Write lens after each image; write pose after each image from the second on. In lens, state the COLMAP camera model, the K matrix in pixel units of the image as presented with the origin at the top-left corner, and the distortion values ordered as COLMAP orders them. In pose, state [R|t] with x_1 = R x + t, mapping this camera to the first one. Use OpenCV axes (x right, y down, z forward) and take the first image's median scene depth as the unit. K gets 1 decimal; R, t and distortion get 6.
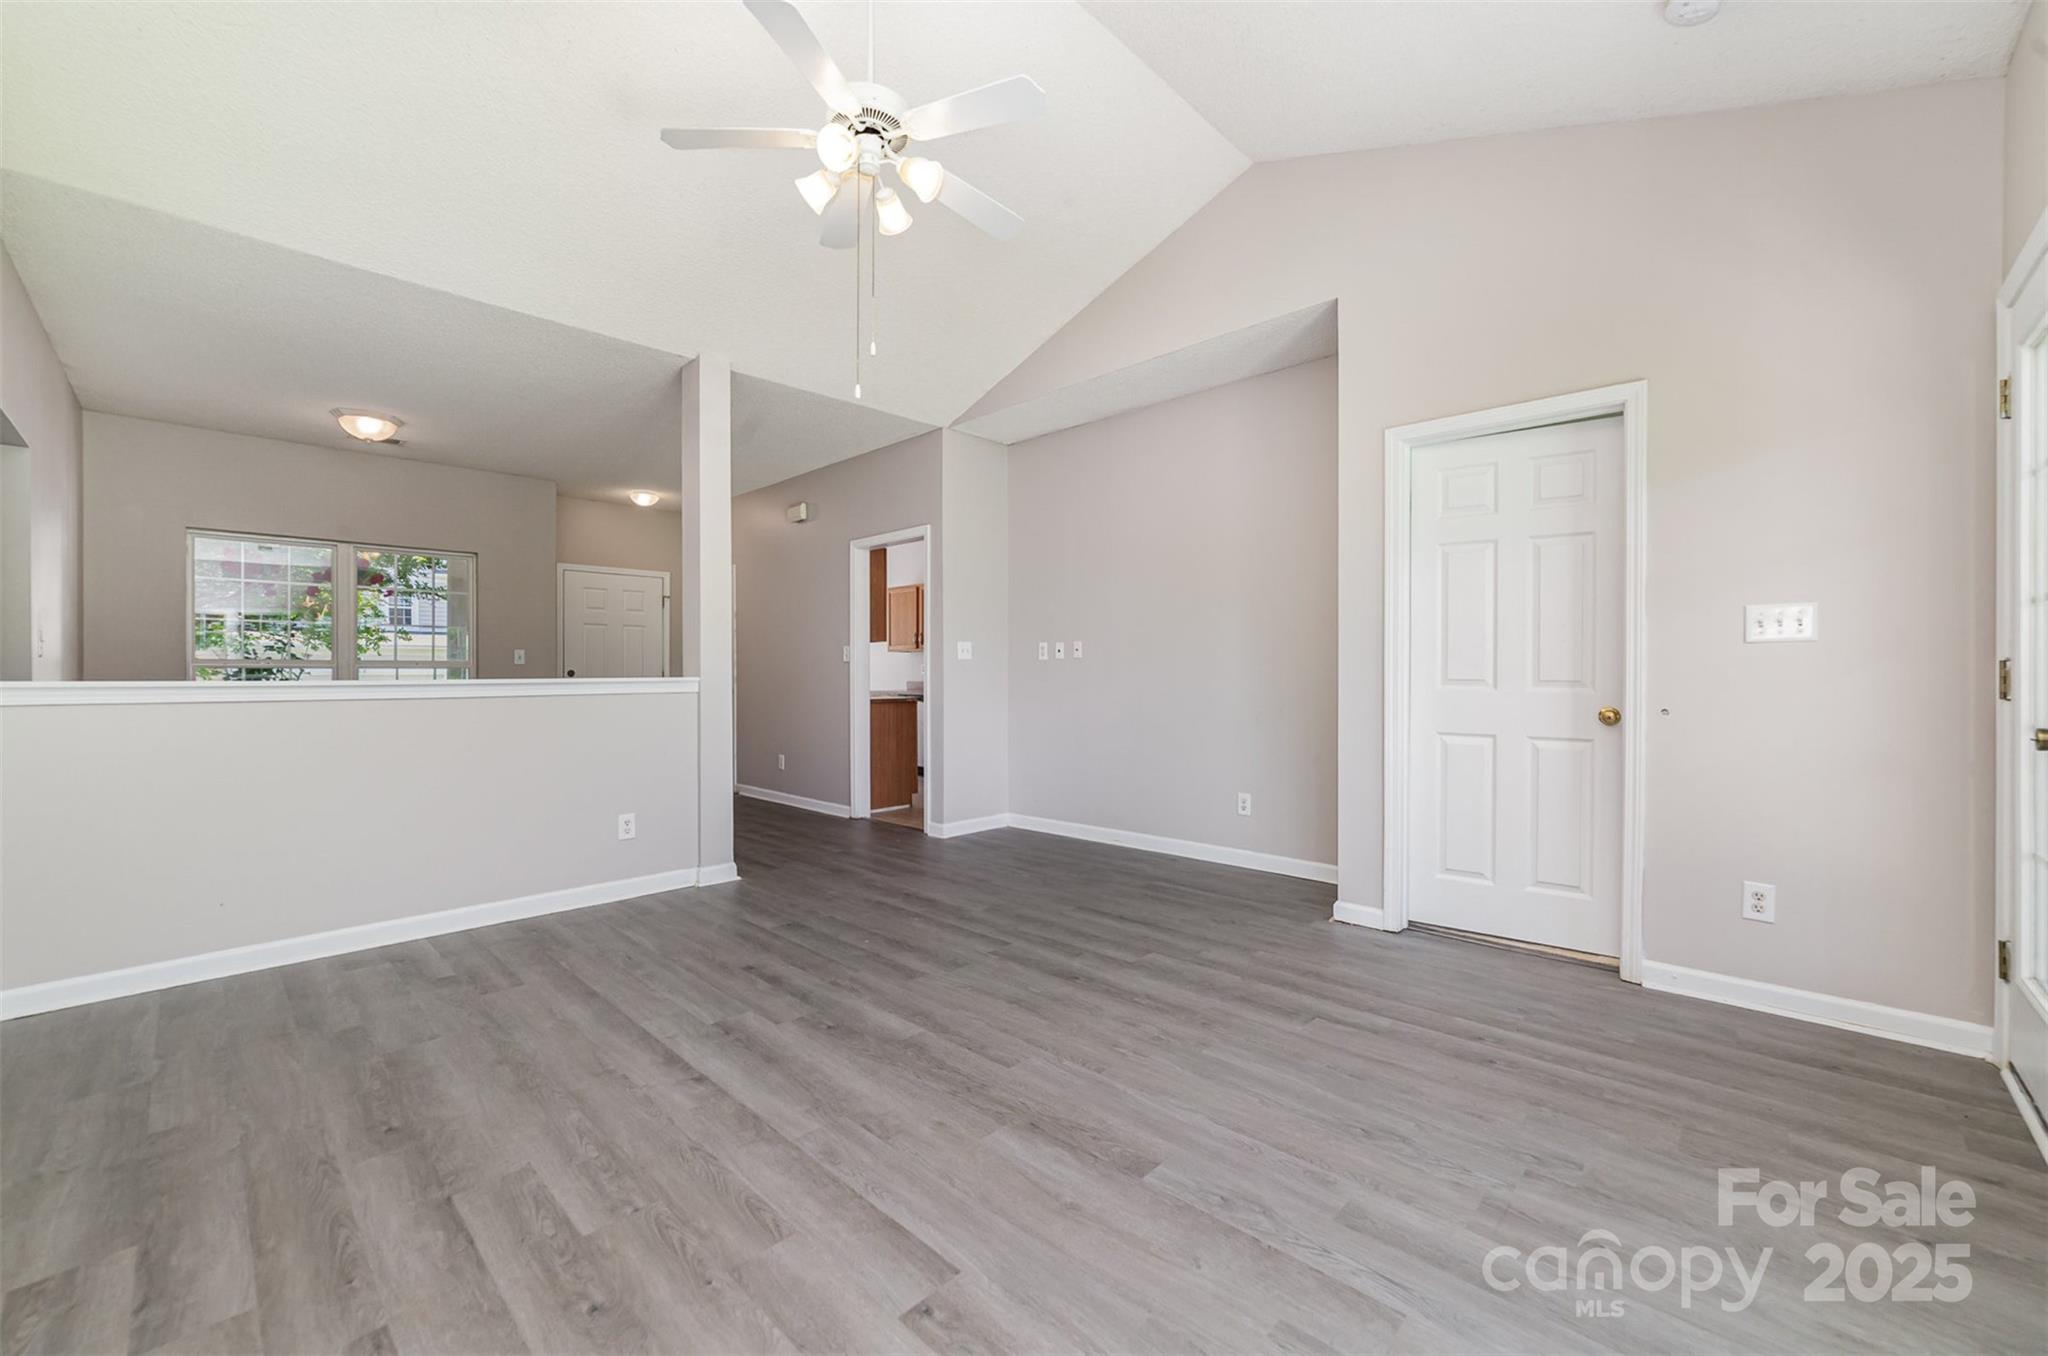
lens RADIAL K [[803.4, 0, 1029.6], [0, 803.4, 669.7], [0, 0, 1]] dist [-0.016947, -0.000004]
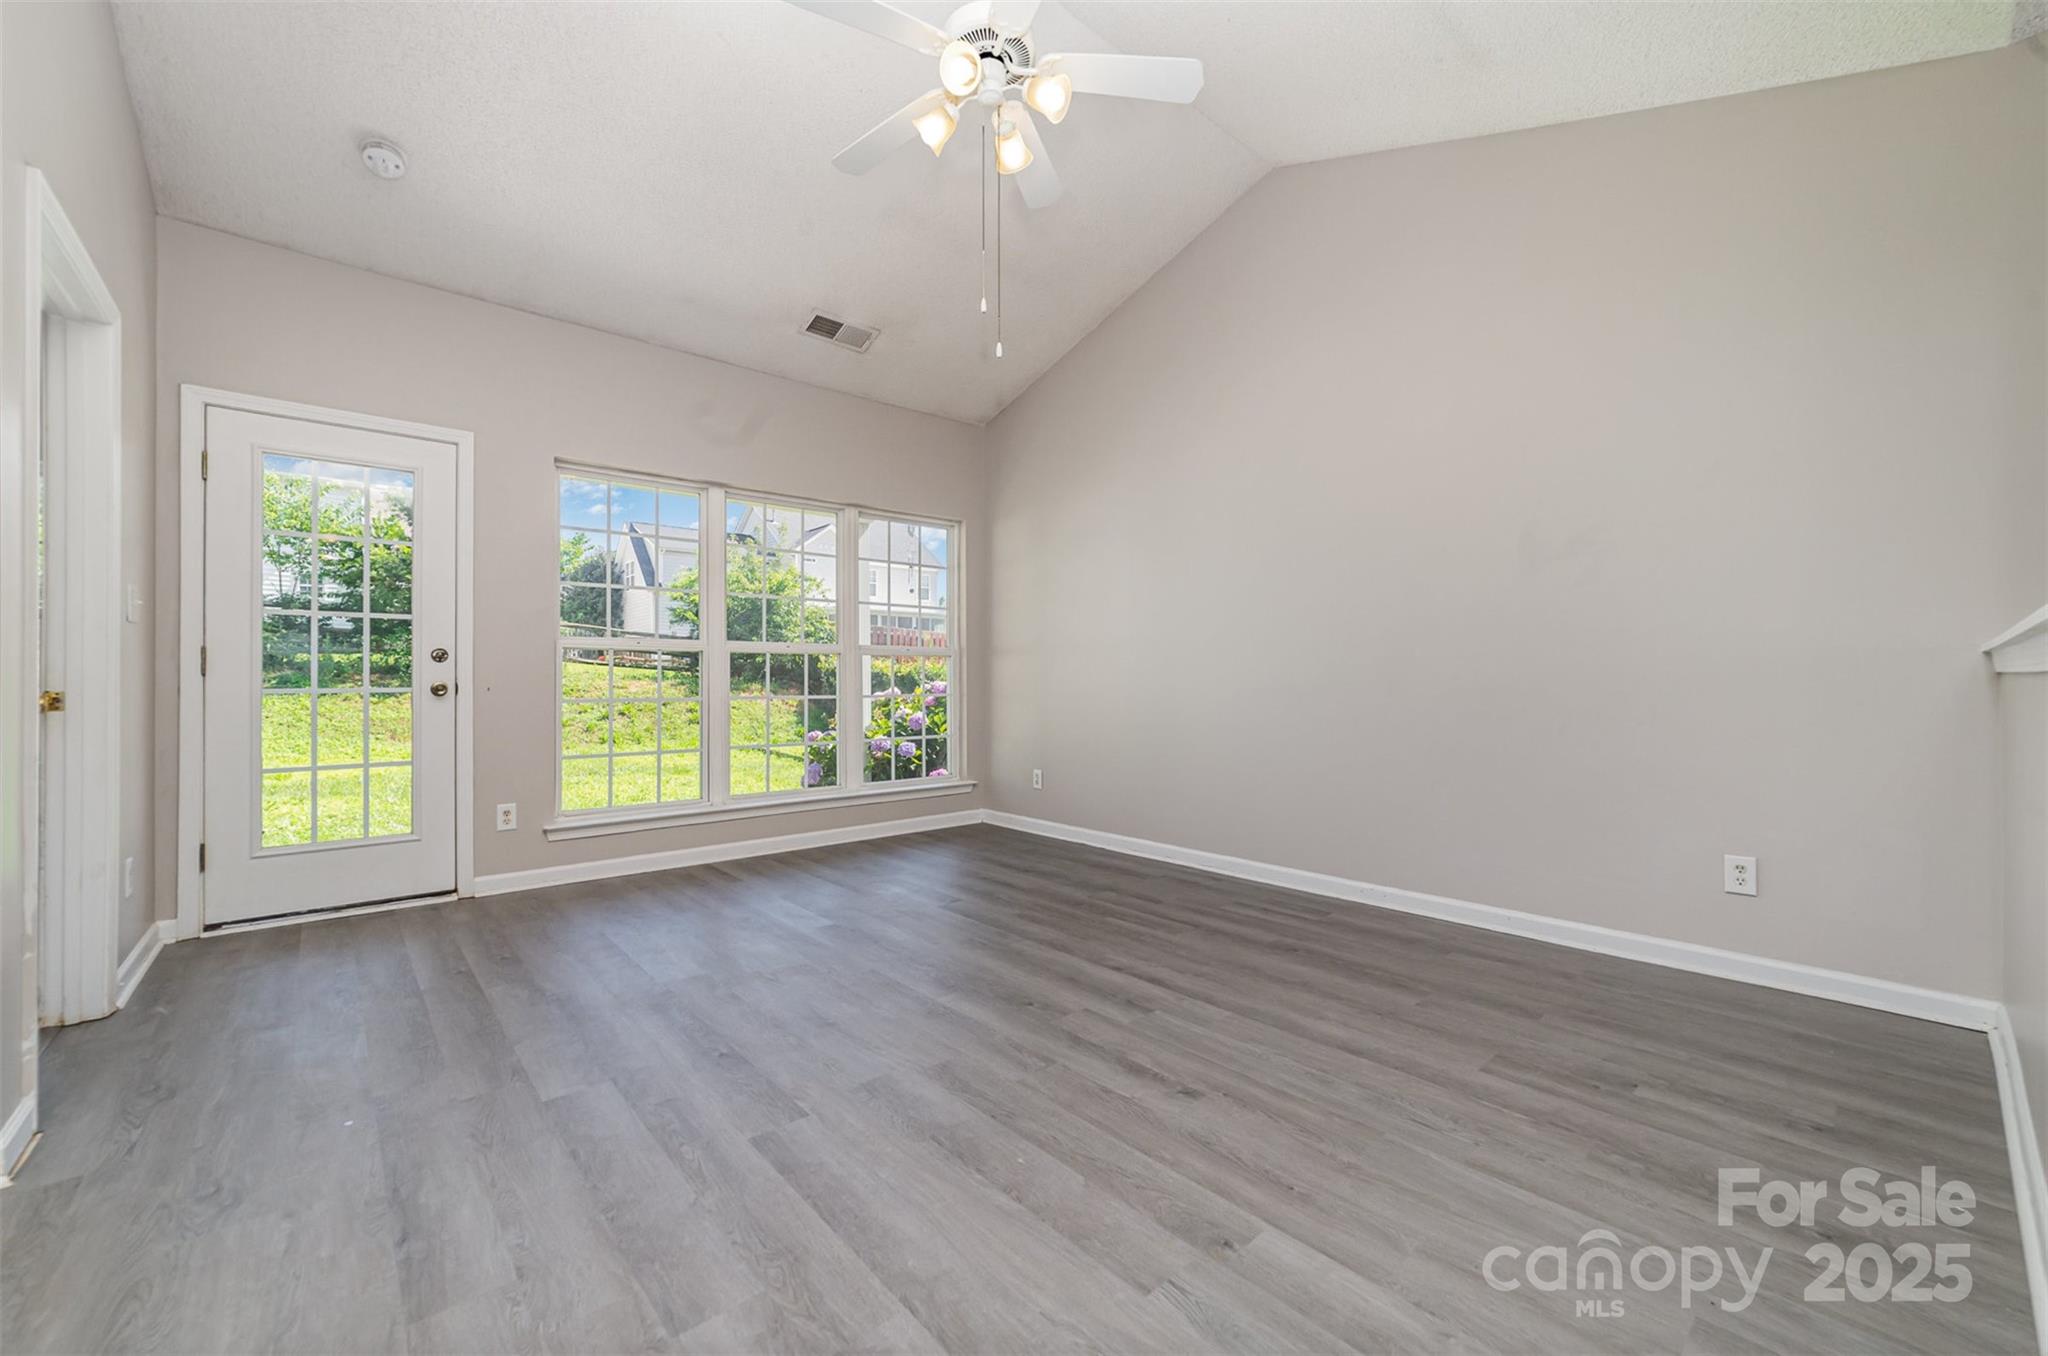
lens RADIAL K [[803.4, 0, 1028.5], [0, 803.4, 682.8], [0, 0, 1]] dist [-0.016947, -0.000004]
pose [[-0.996274, 0.006621, 0.085987, -0.300442], [0.006678, 0.999978, 0.000372, 0.044802], [-0.085982, 0.000945, -0.996296, 1.780111]]
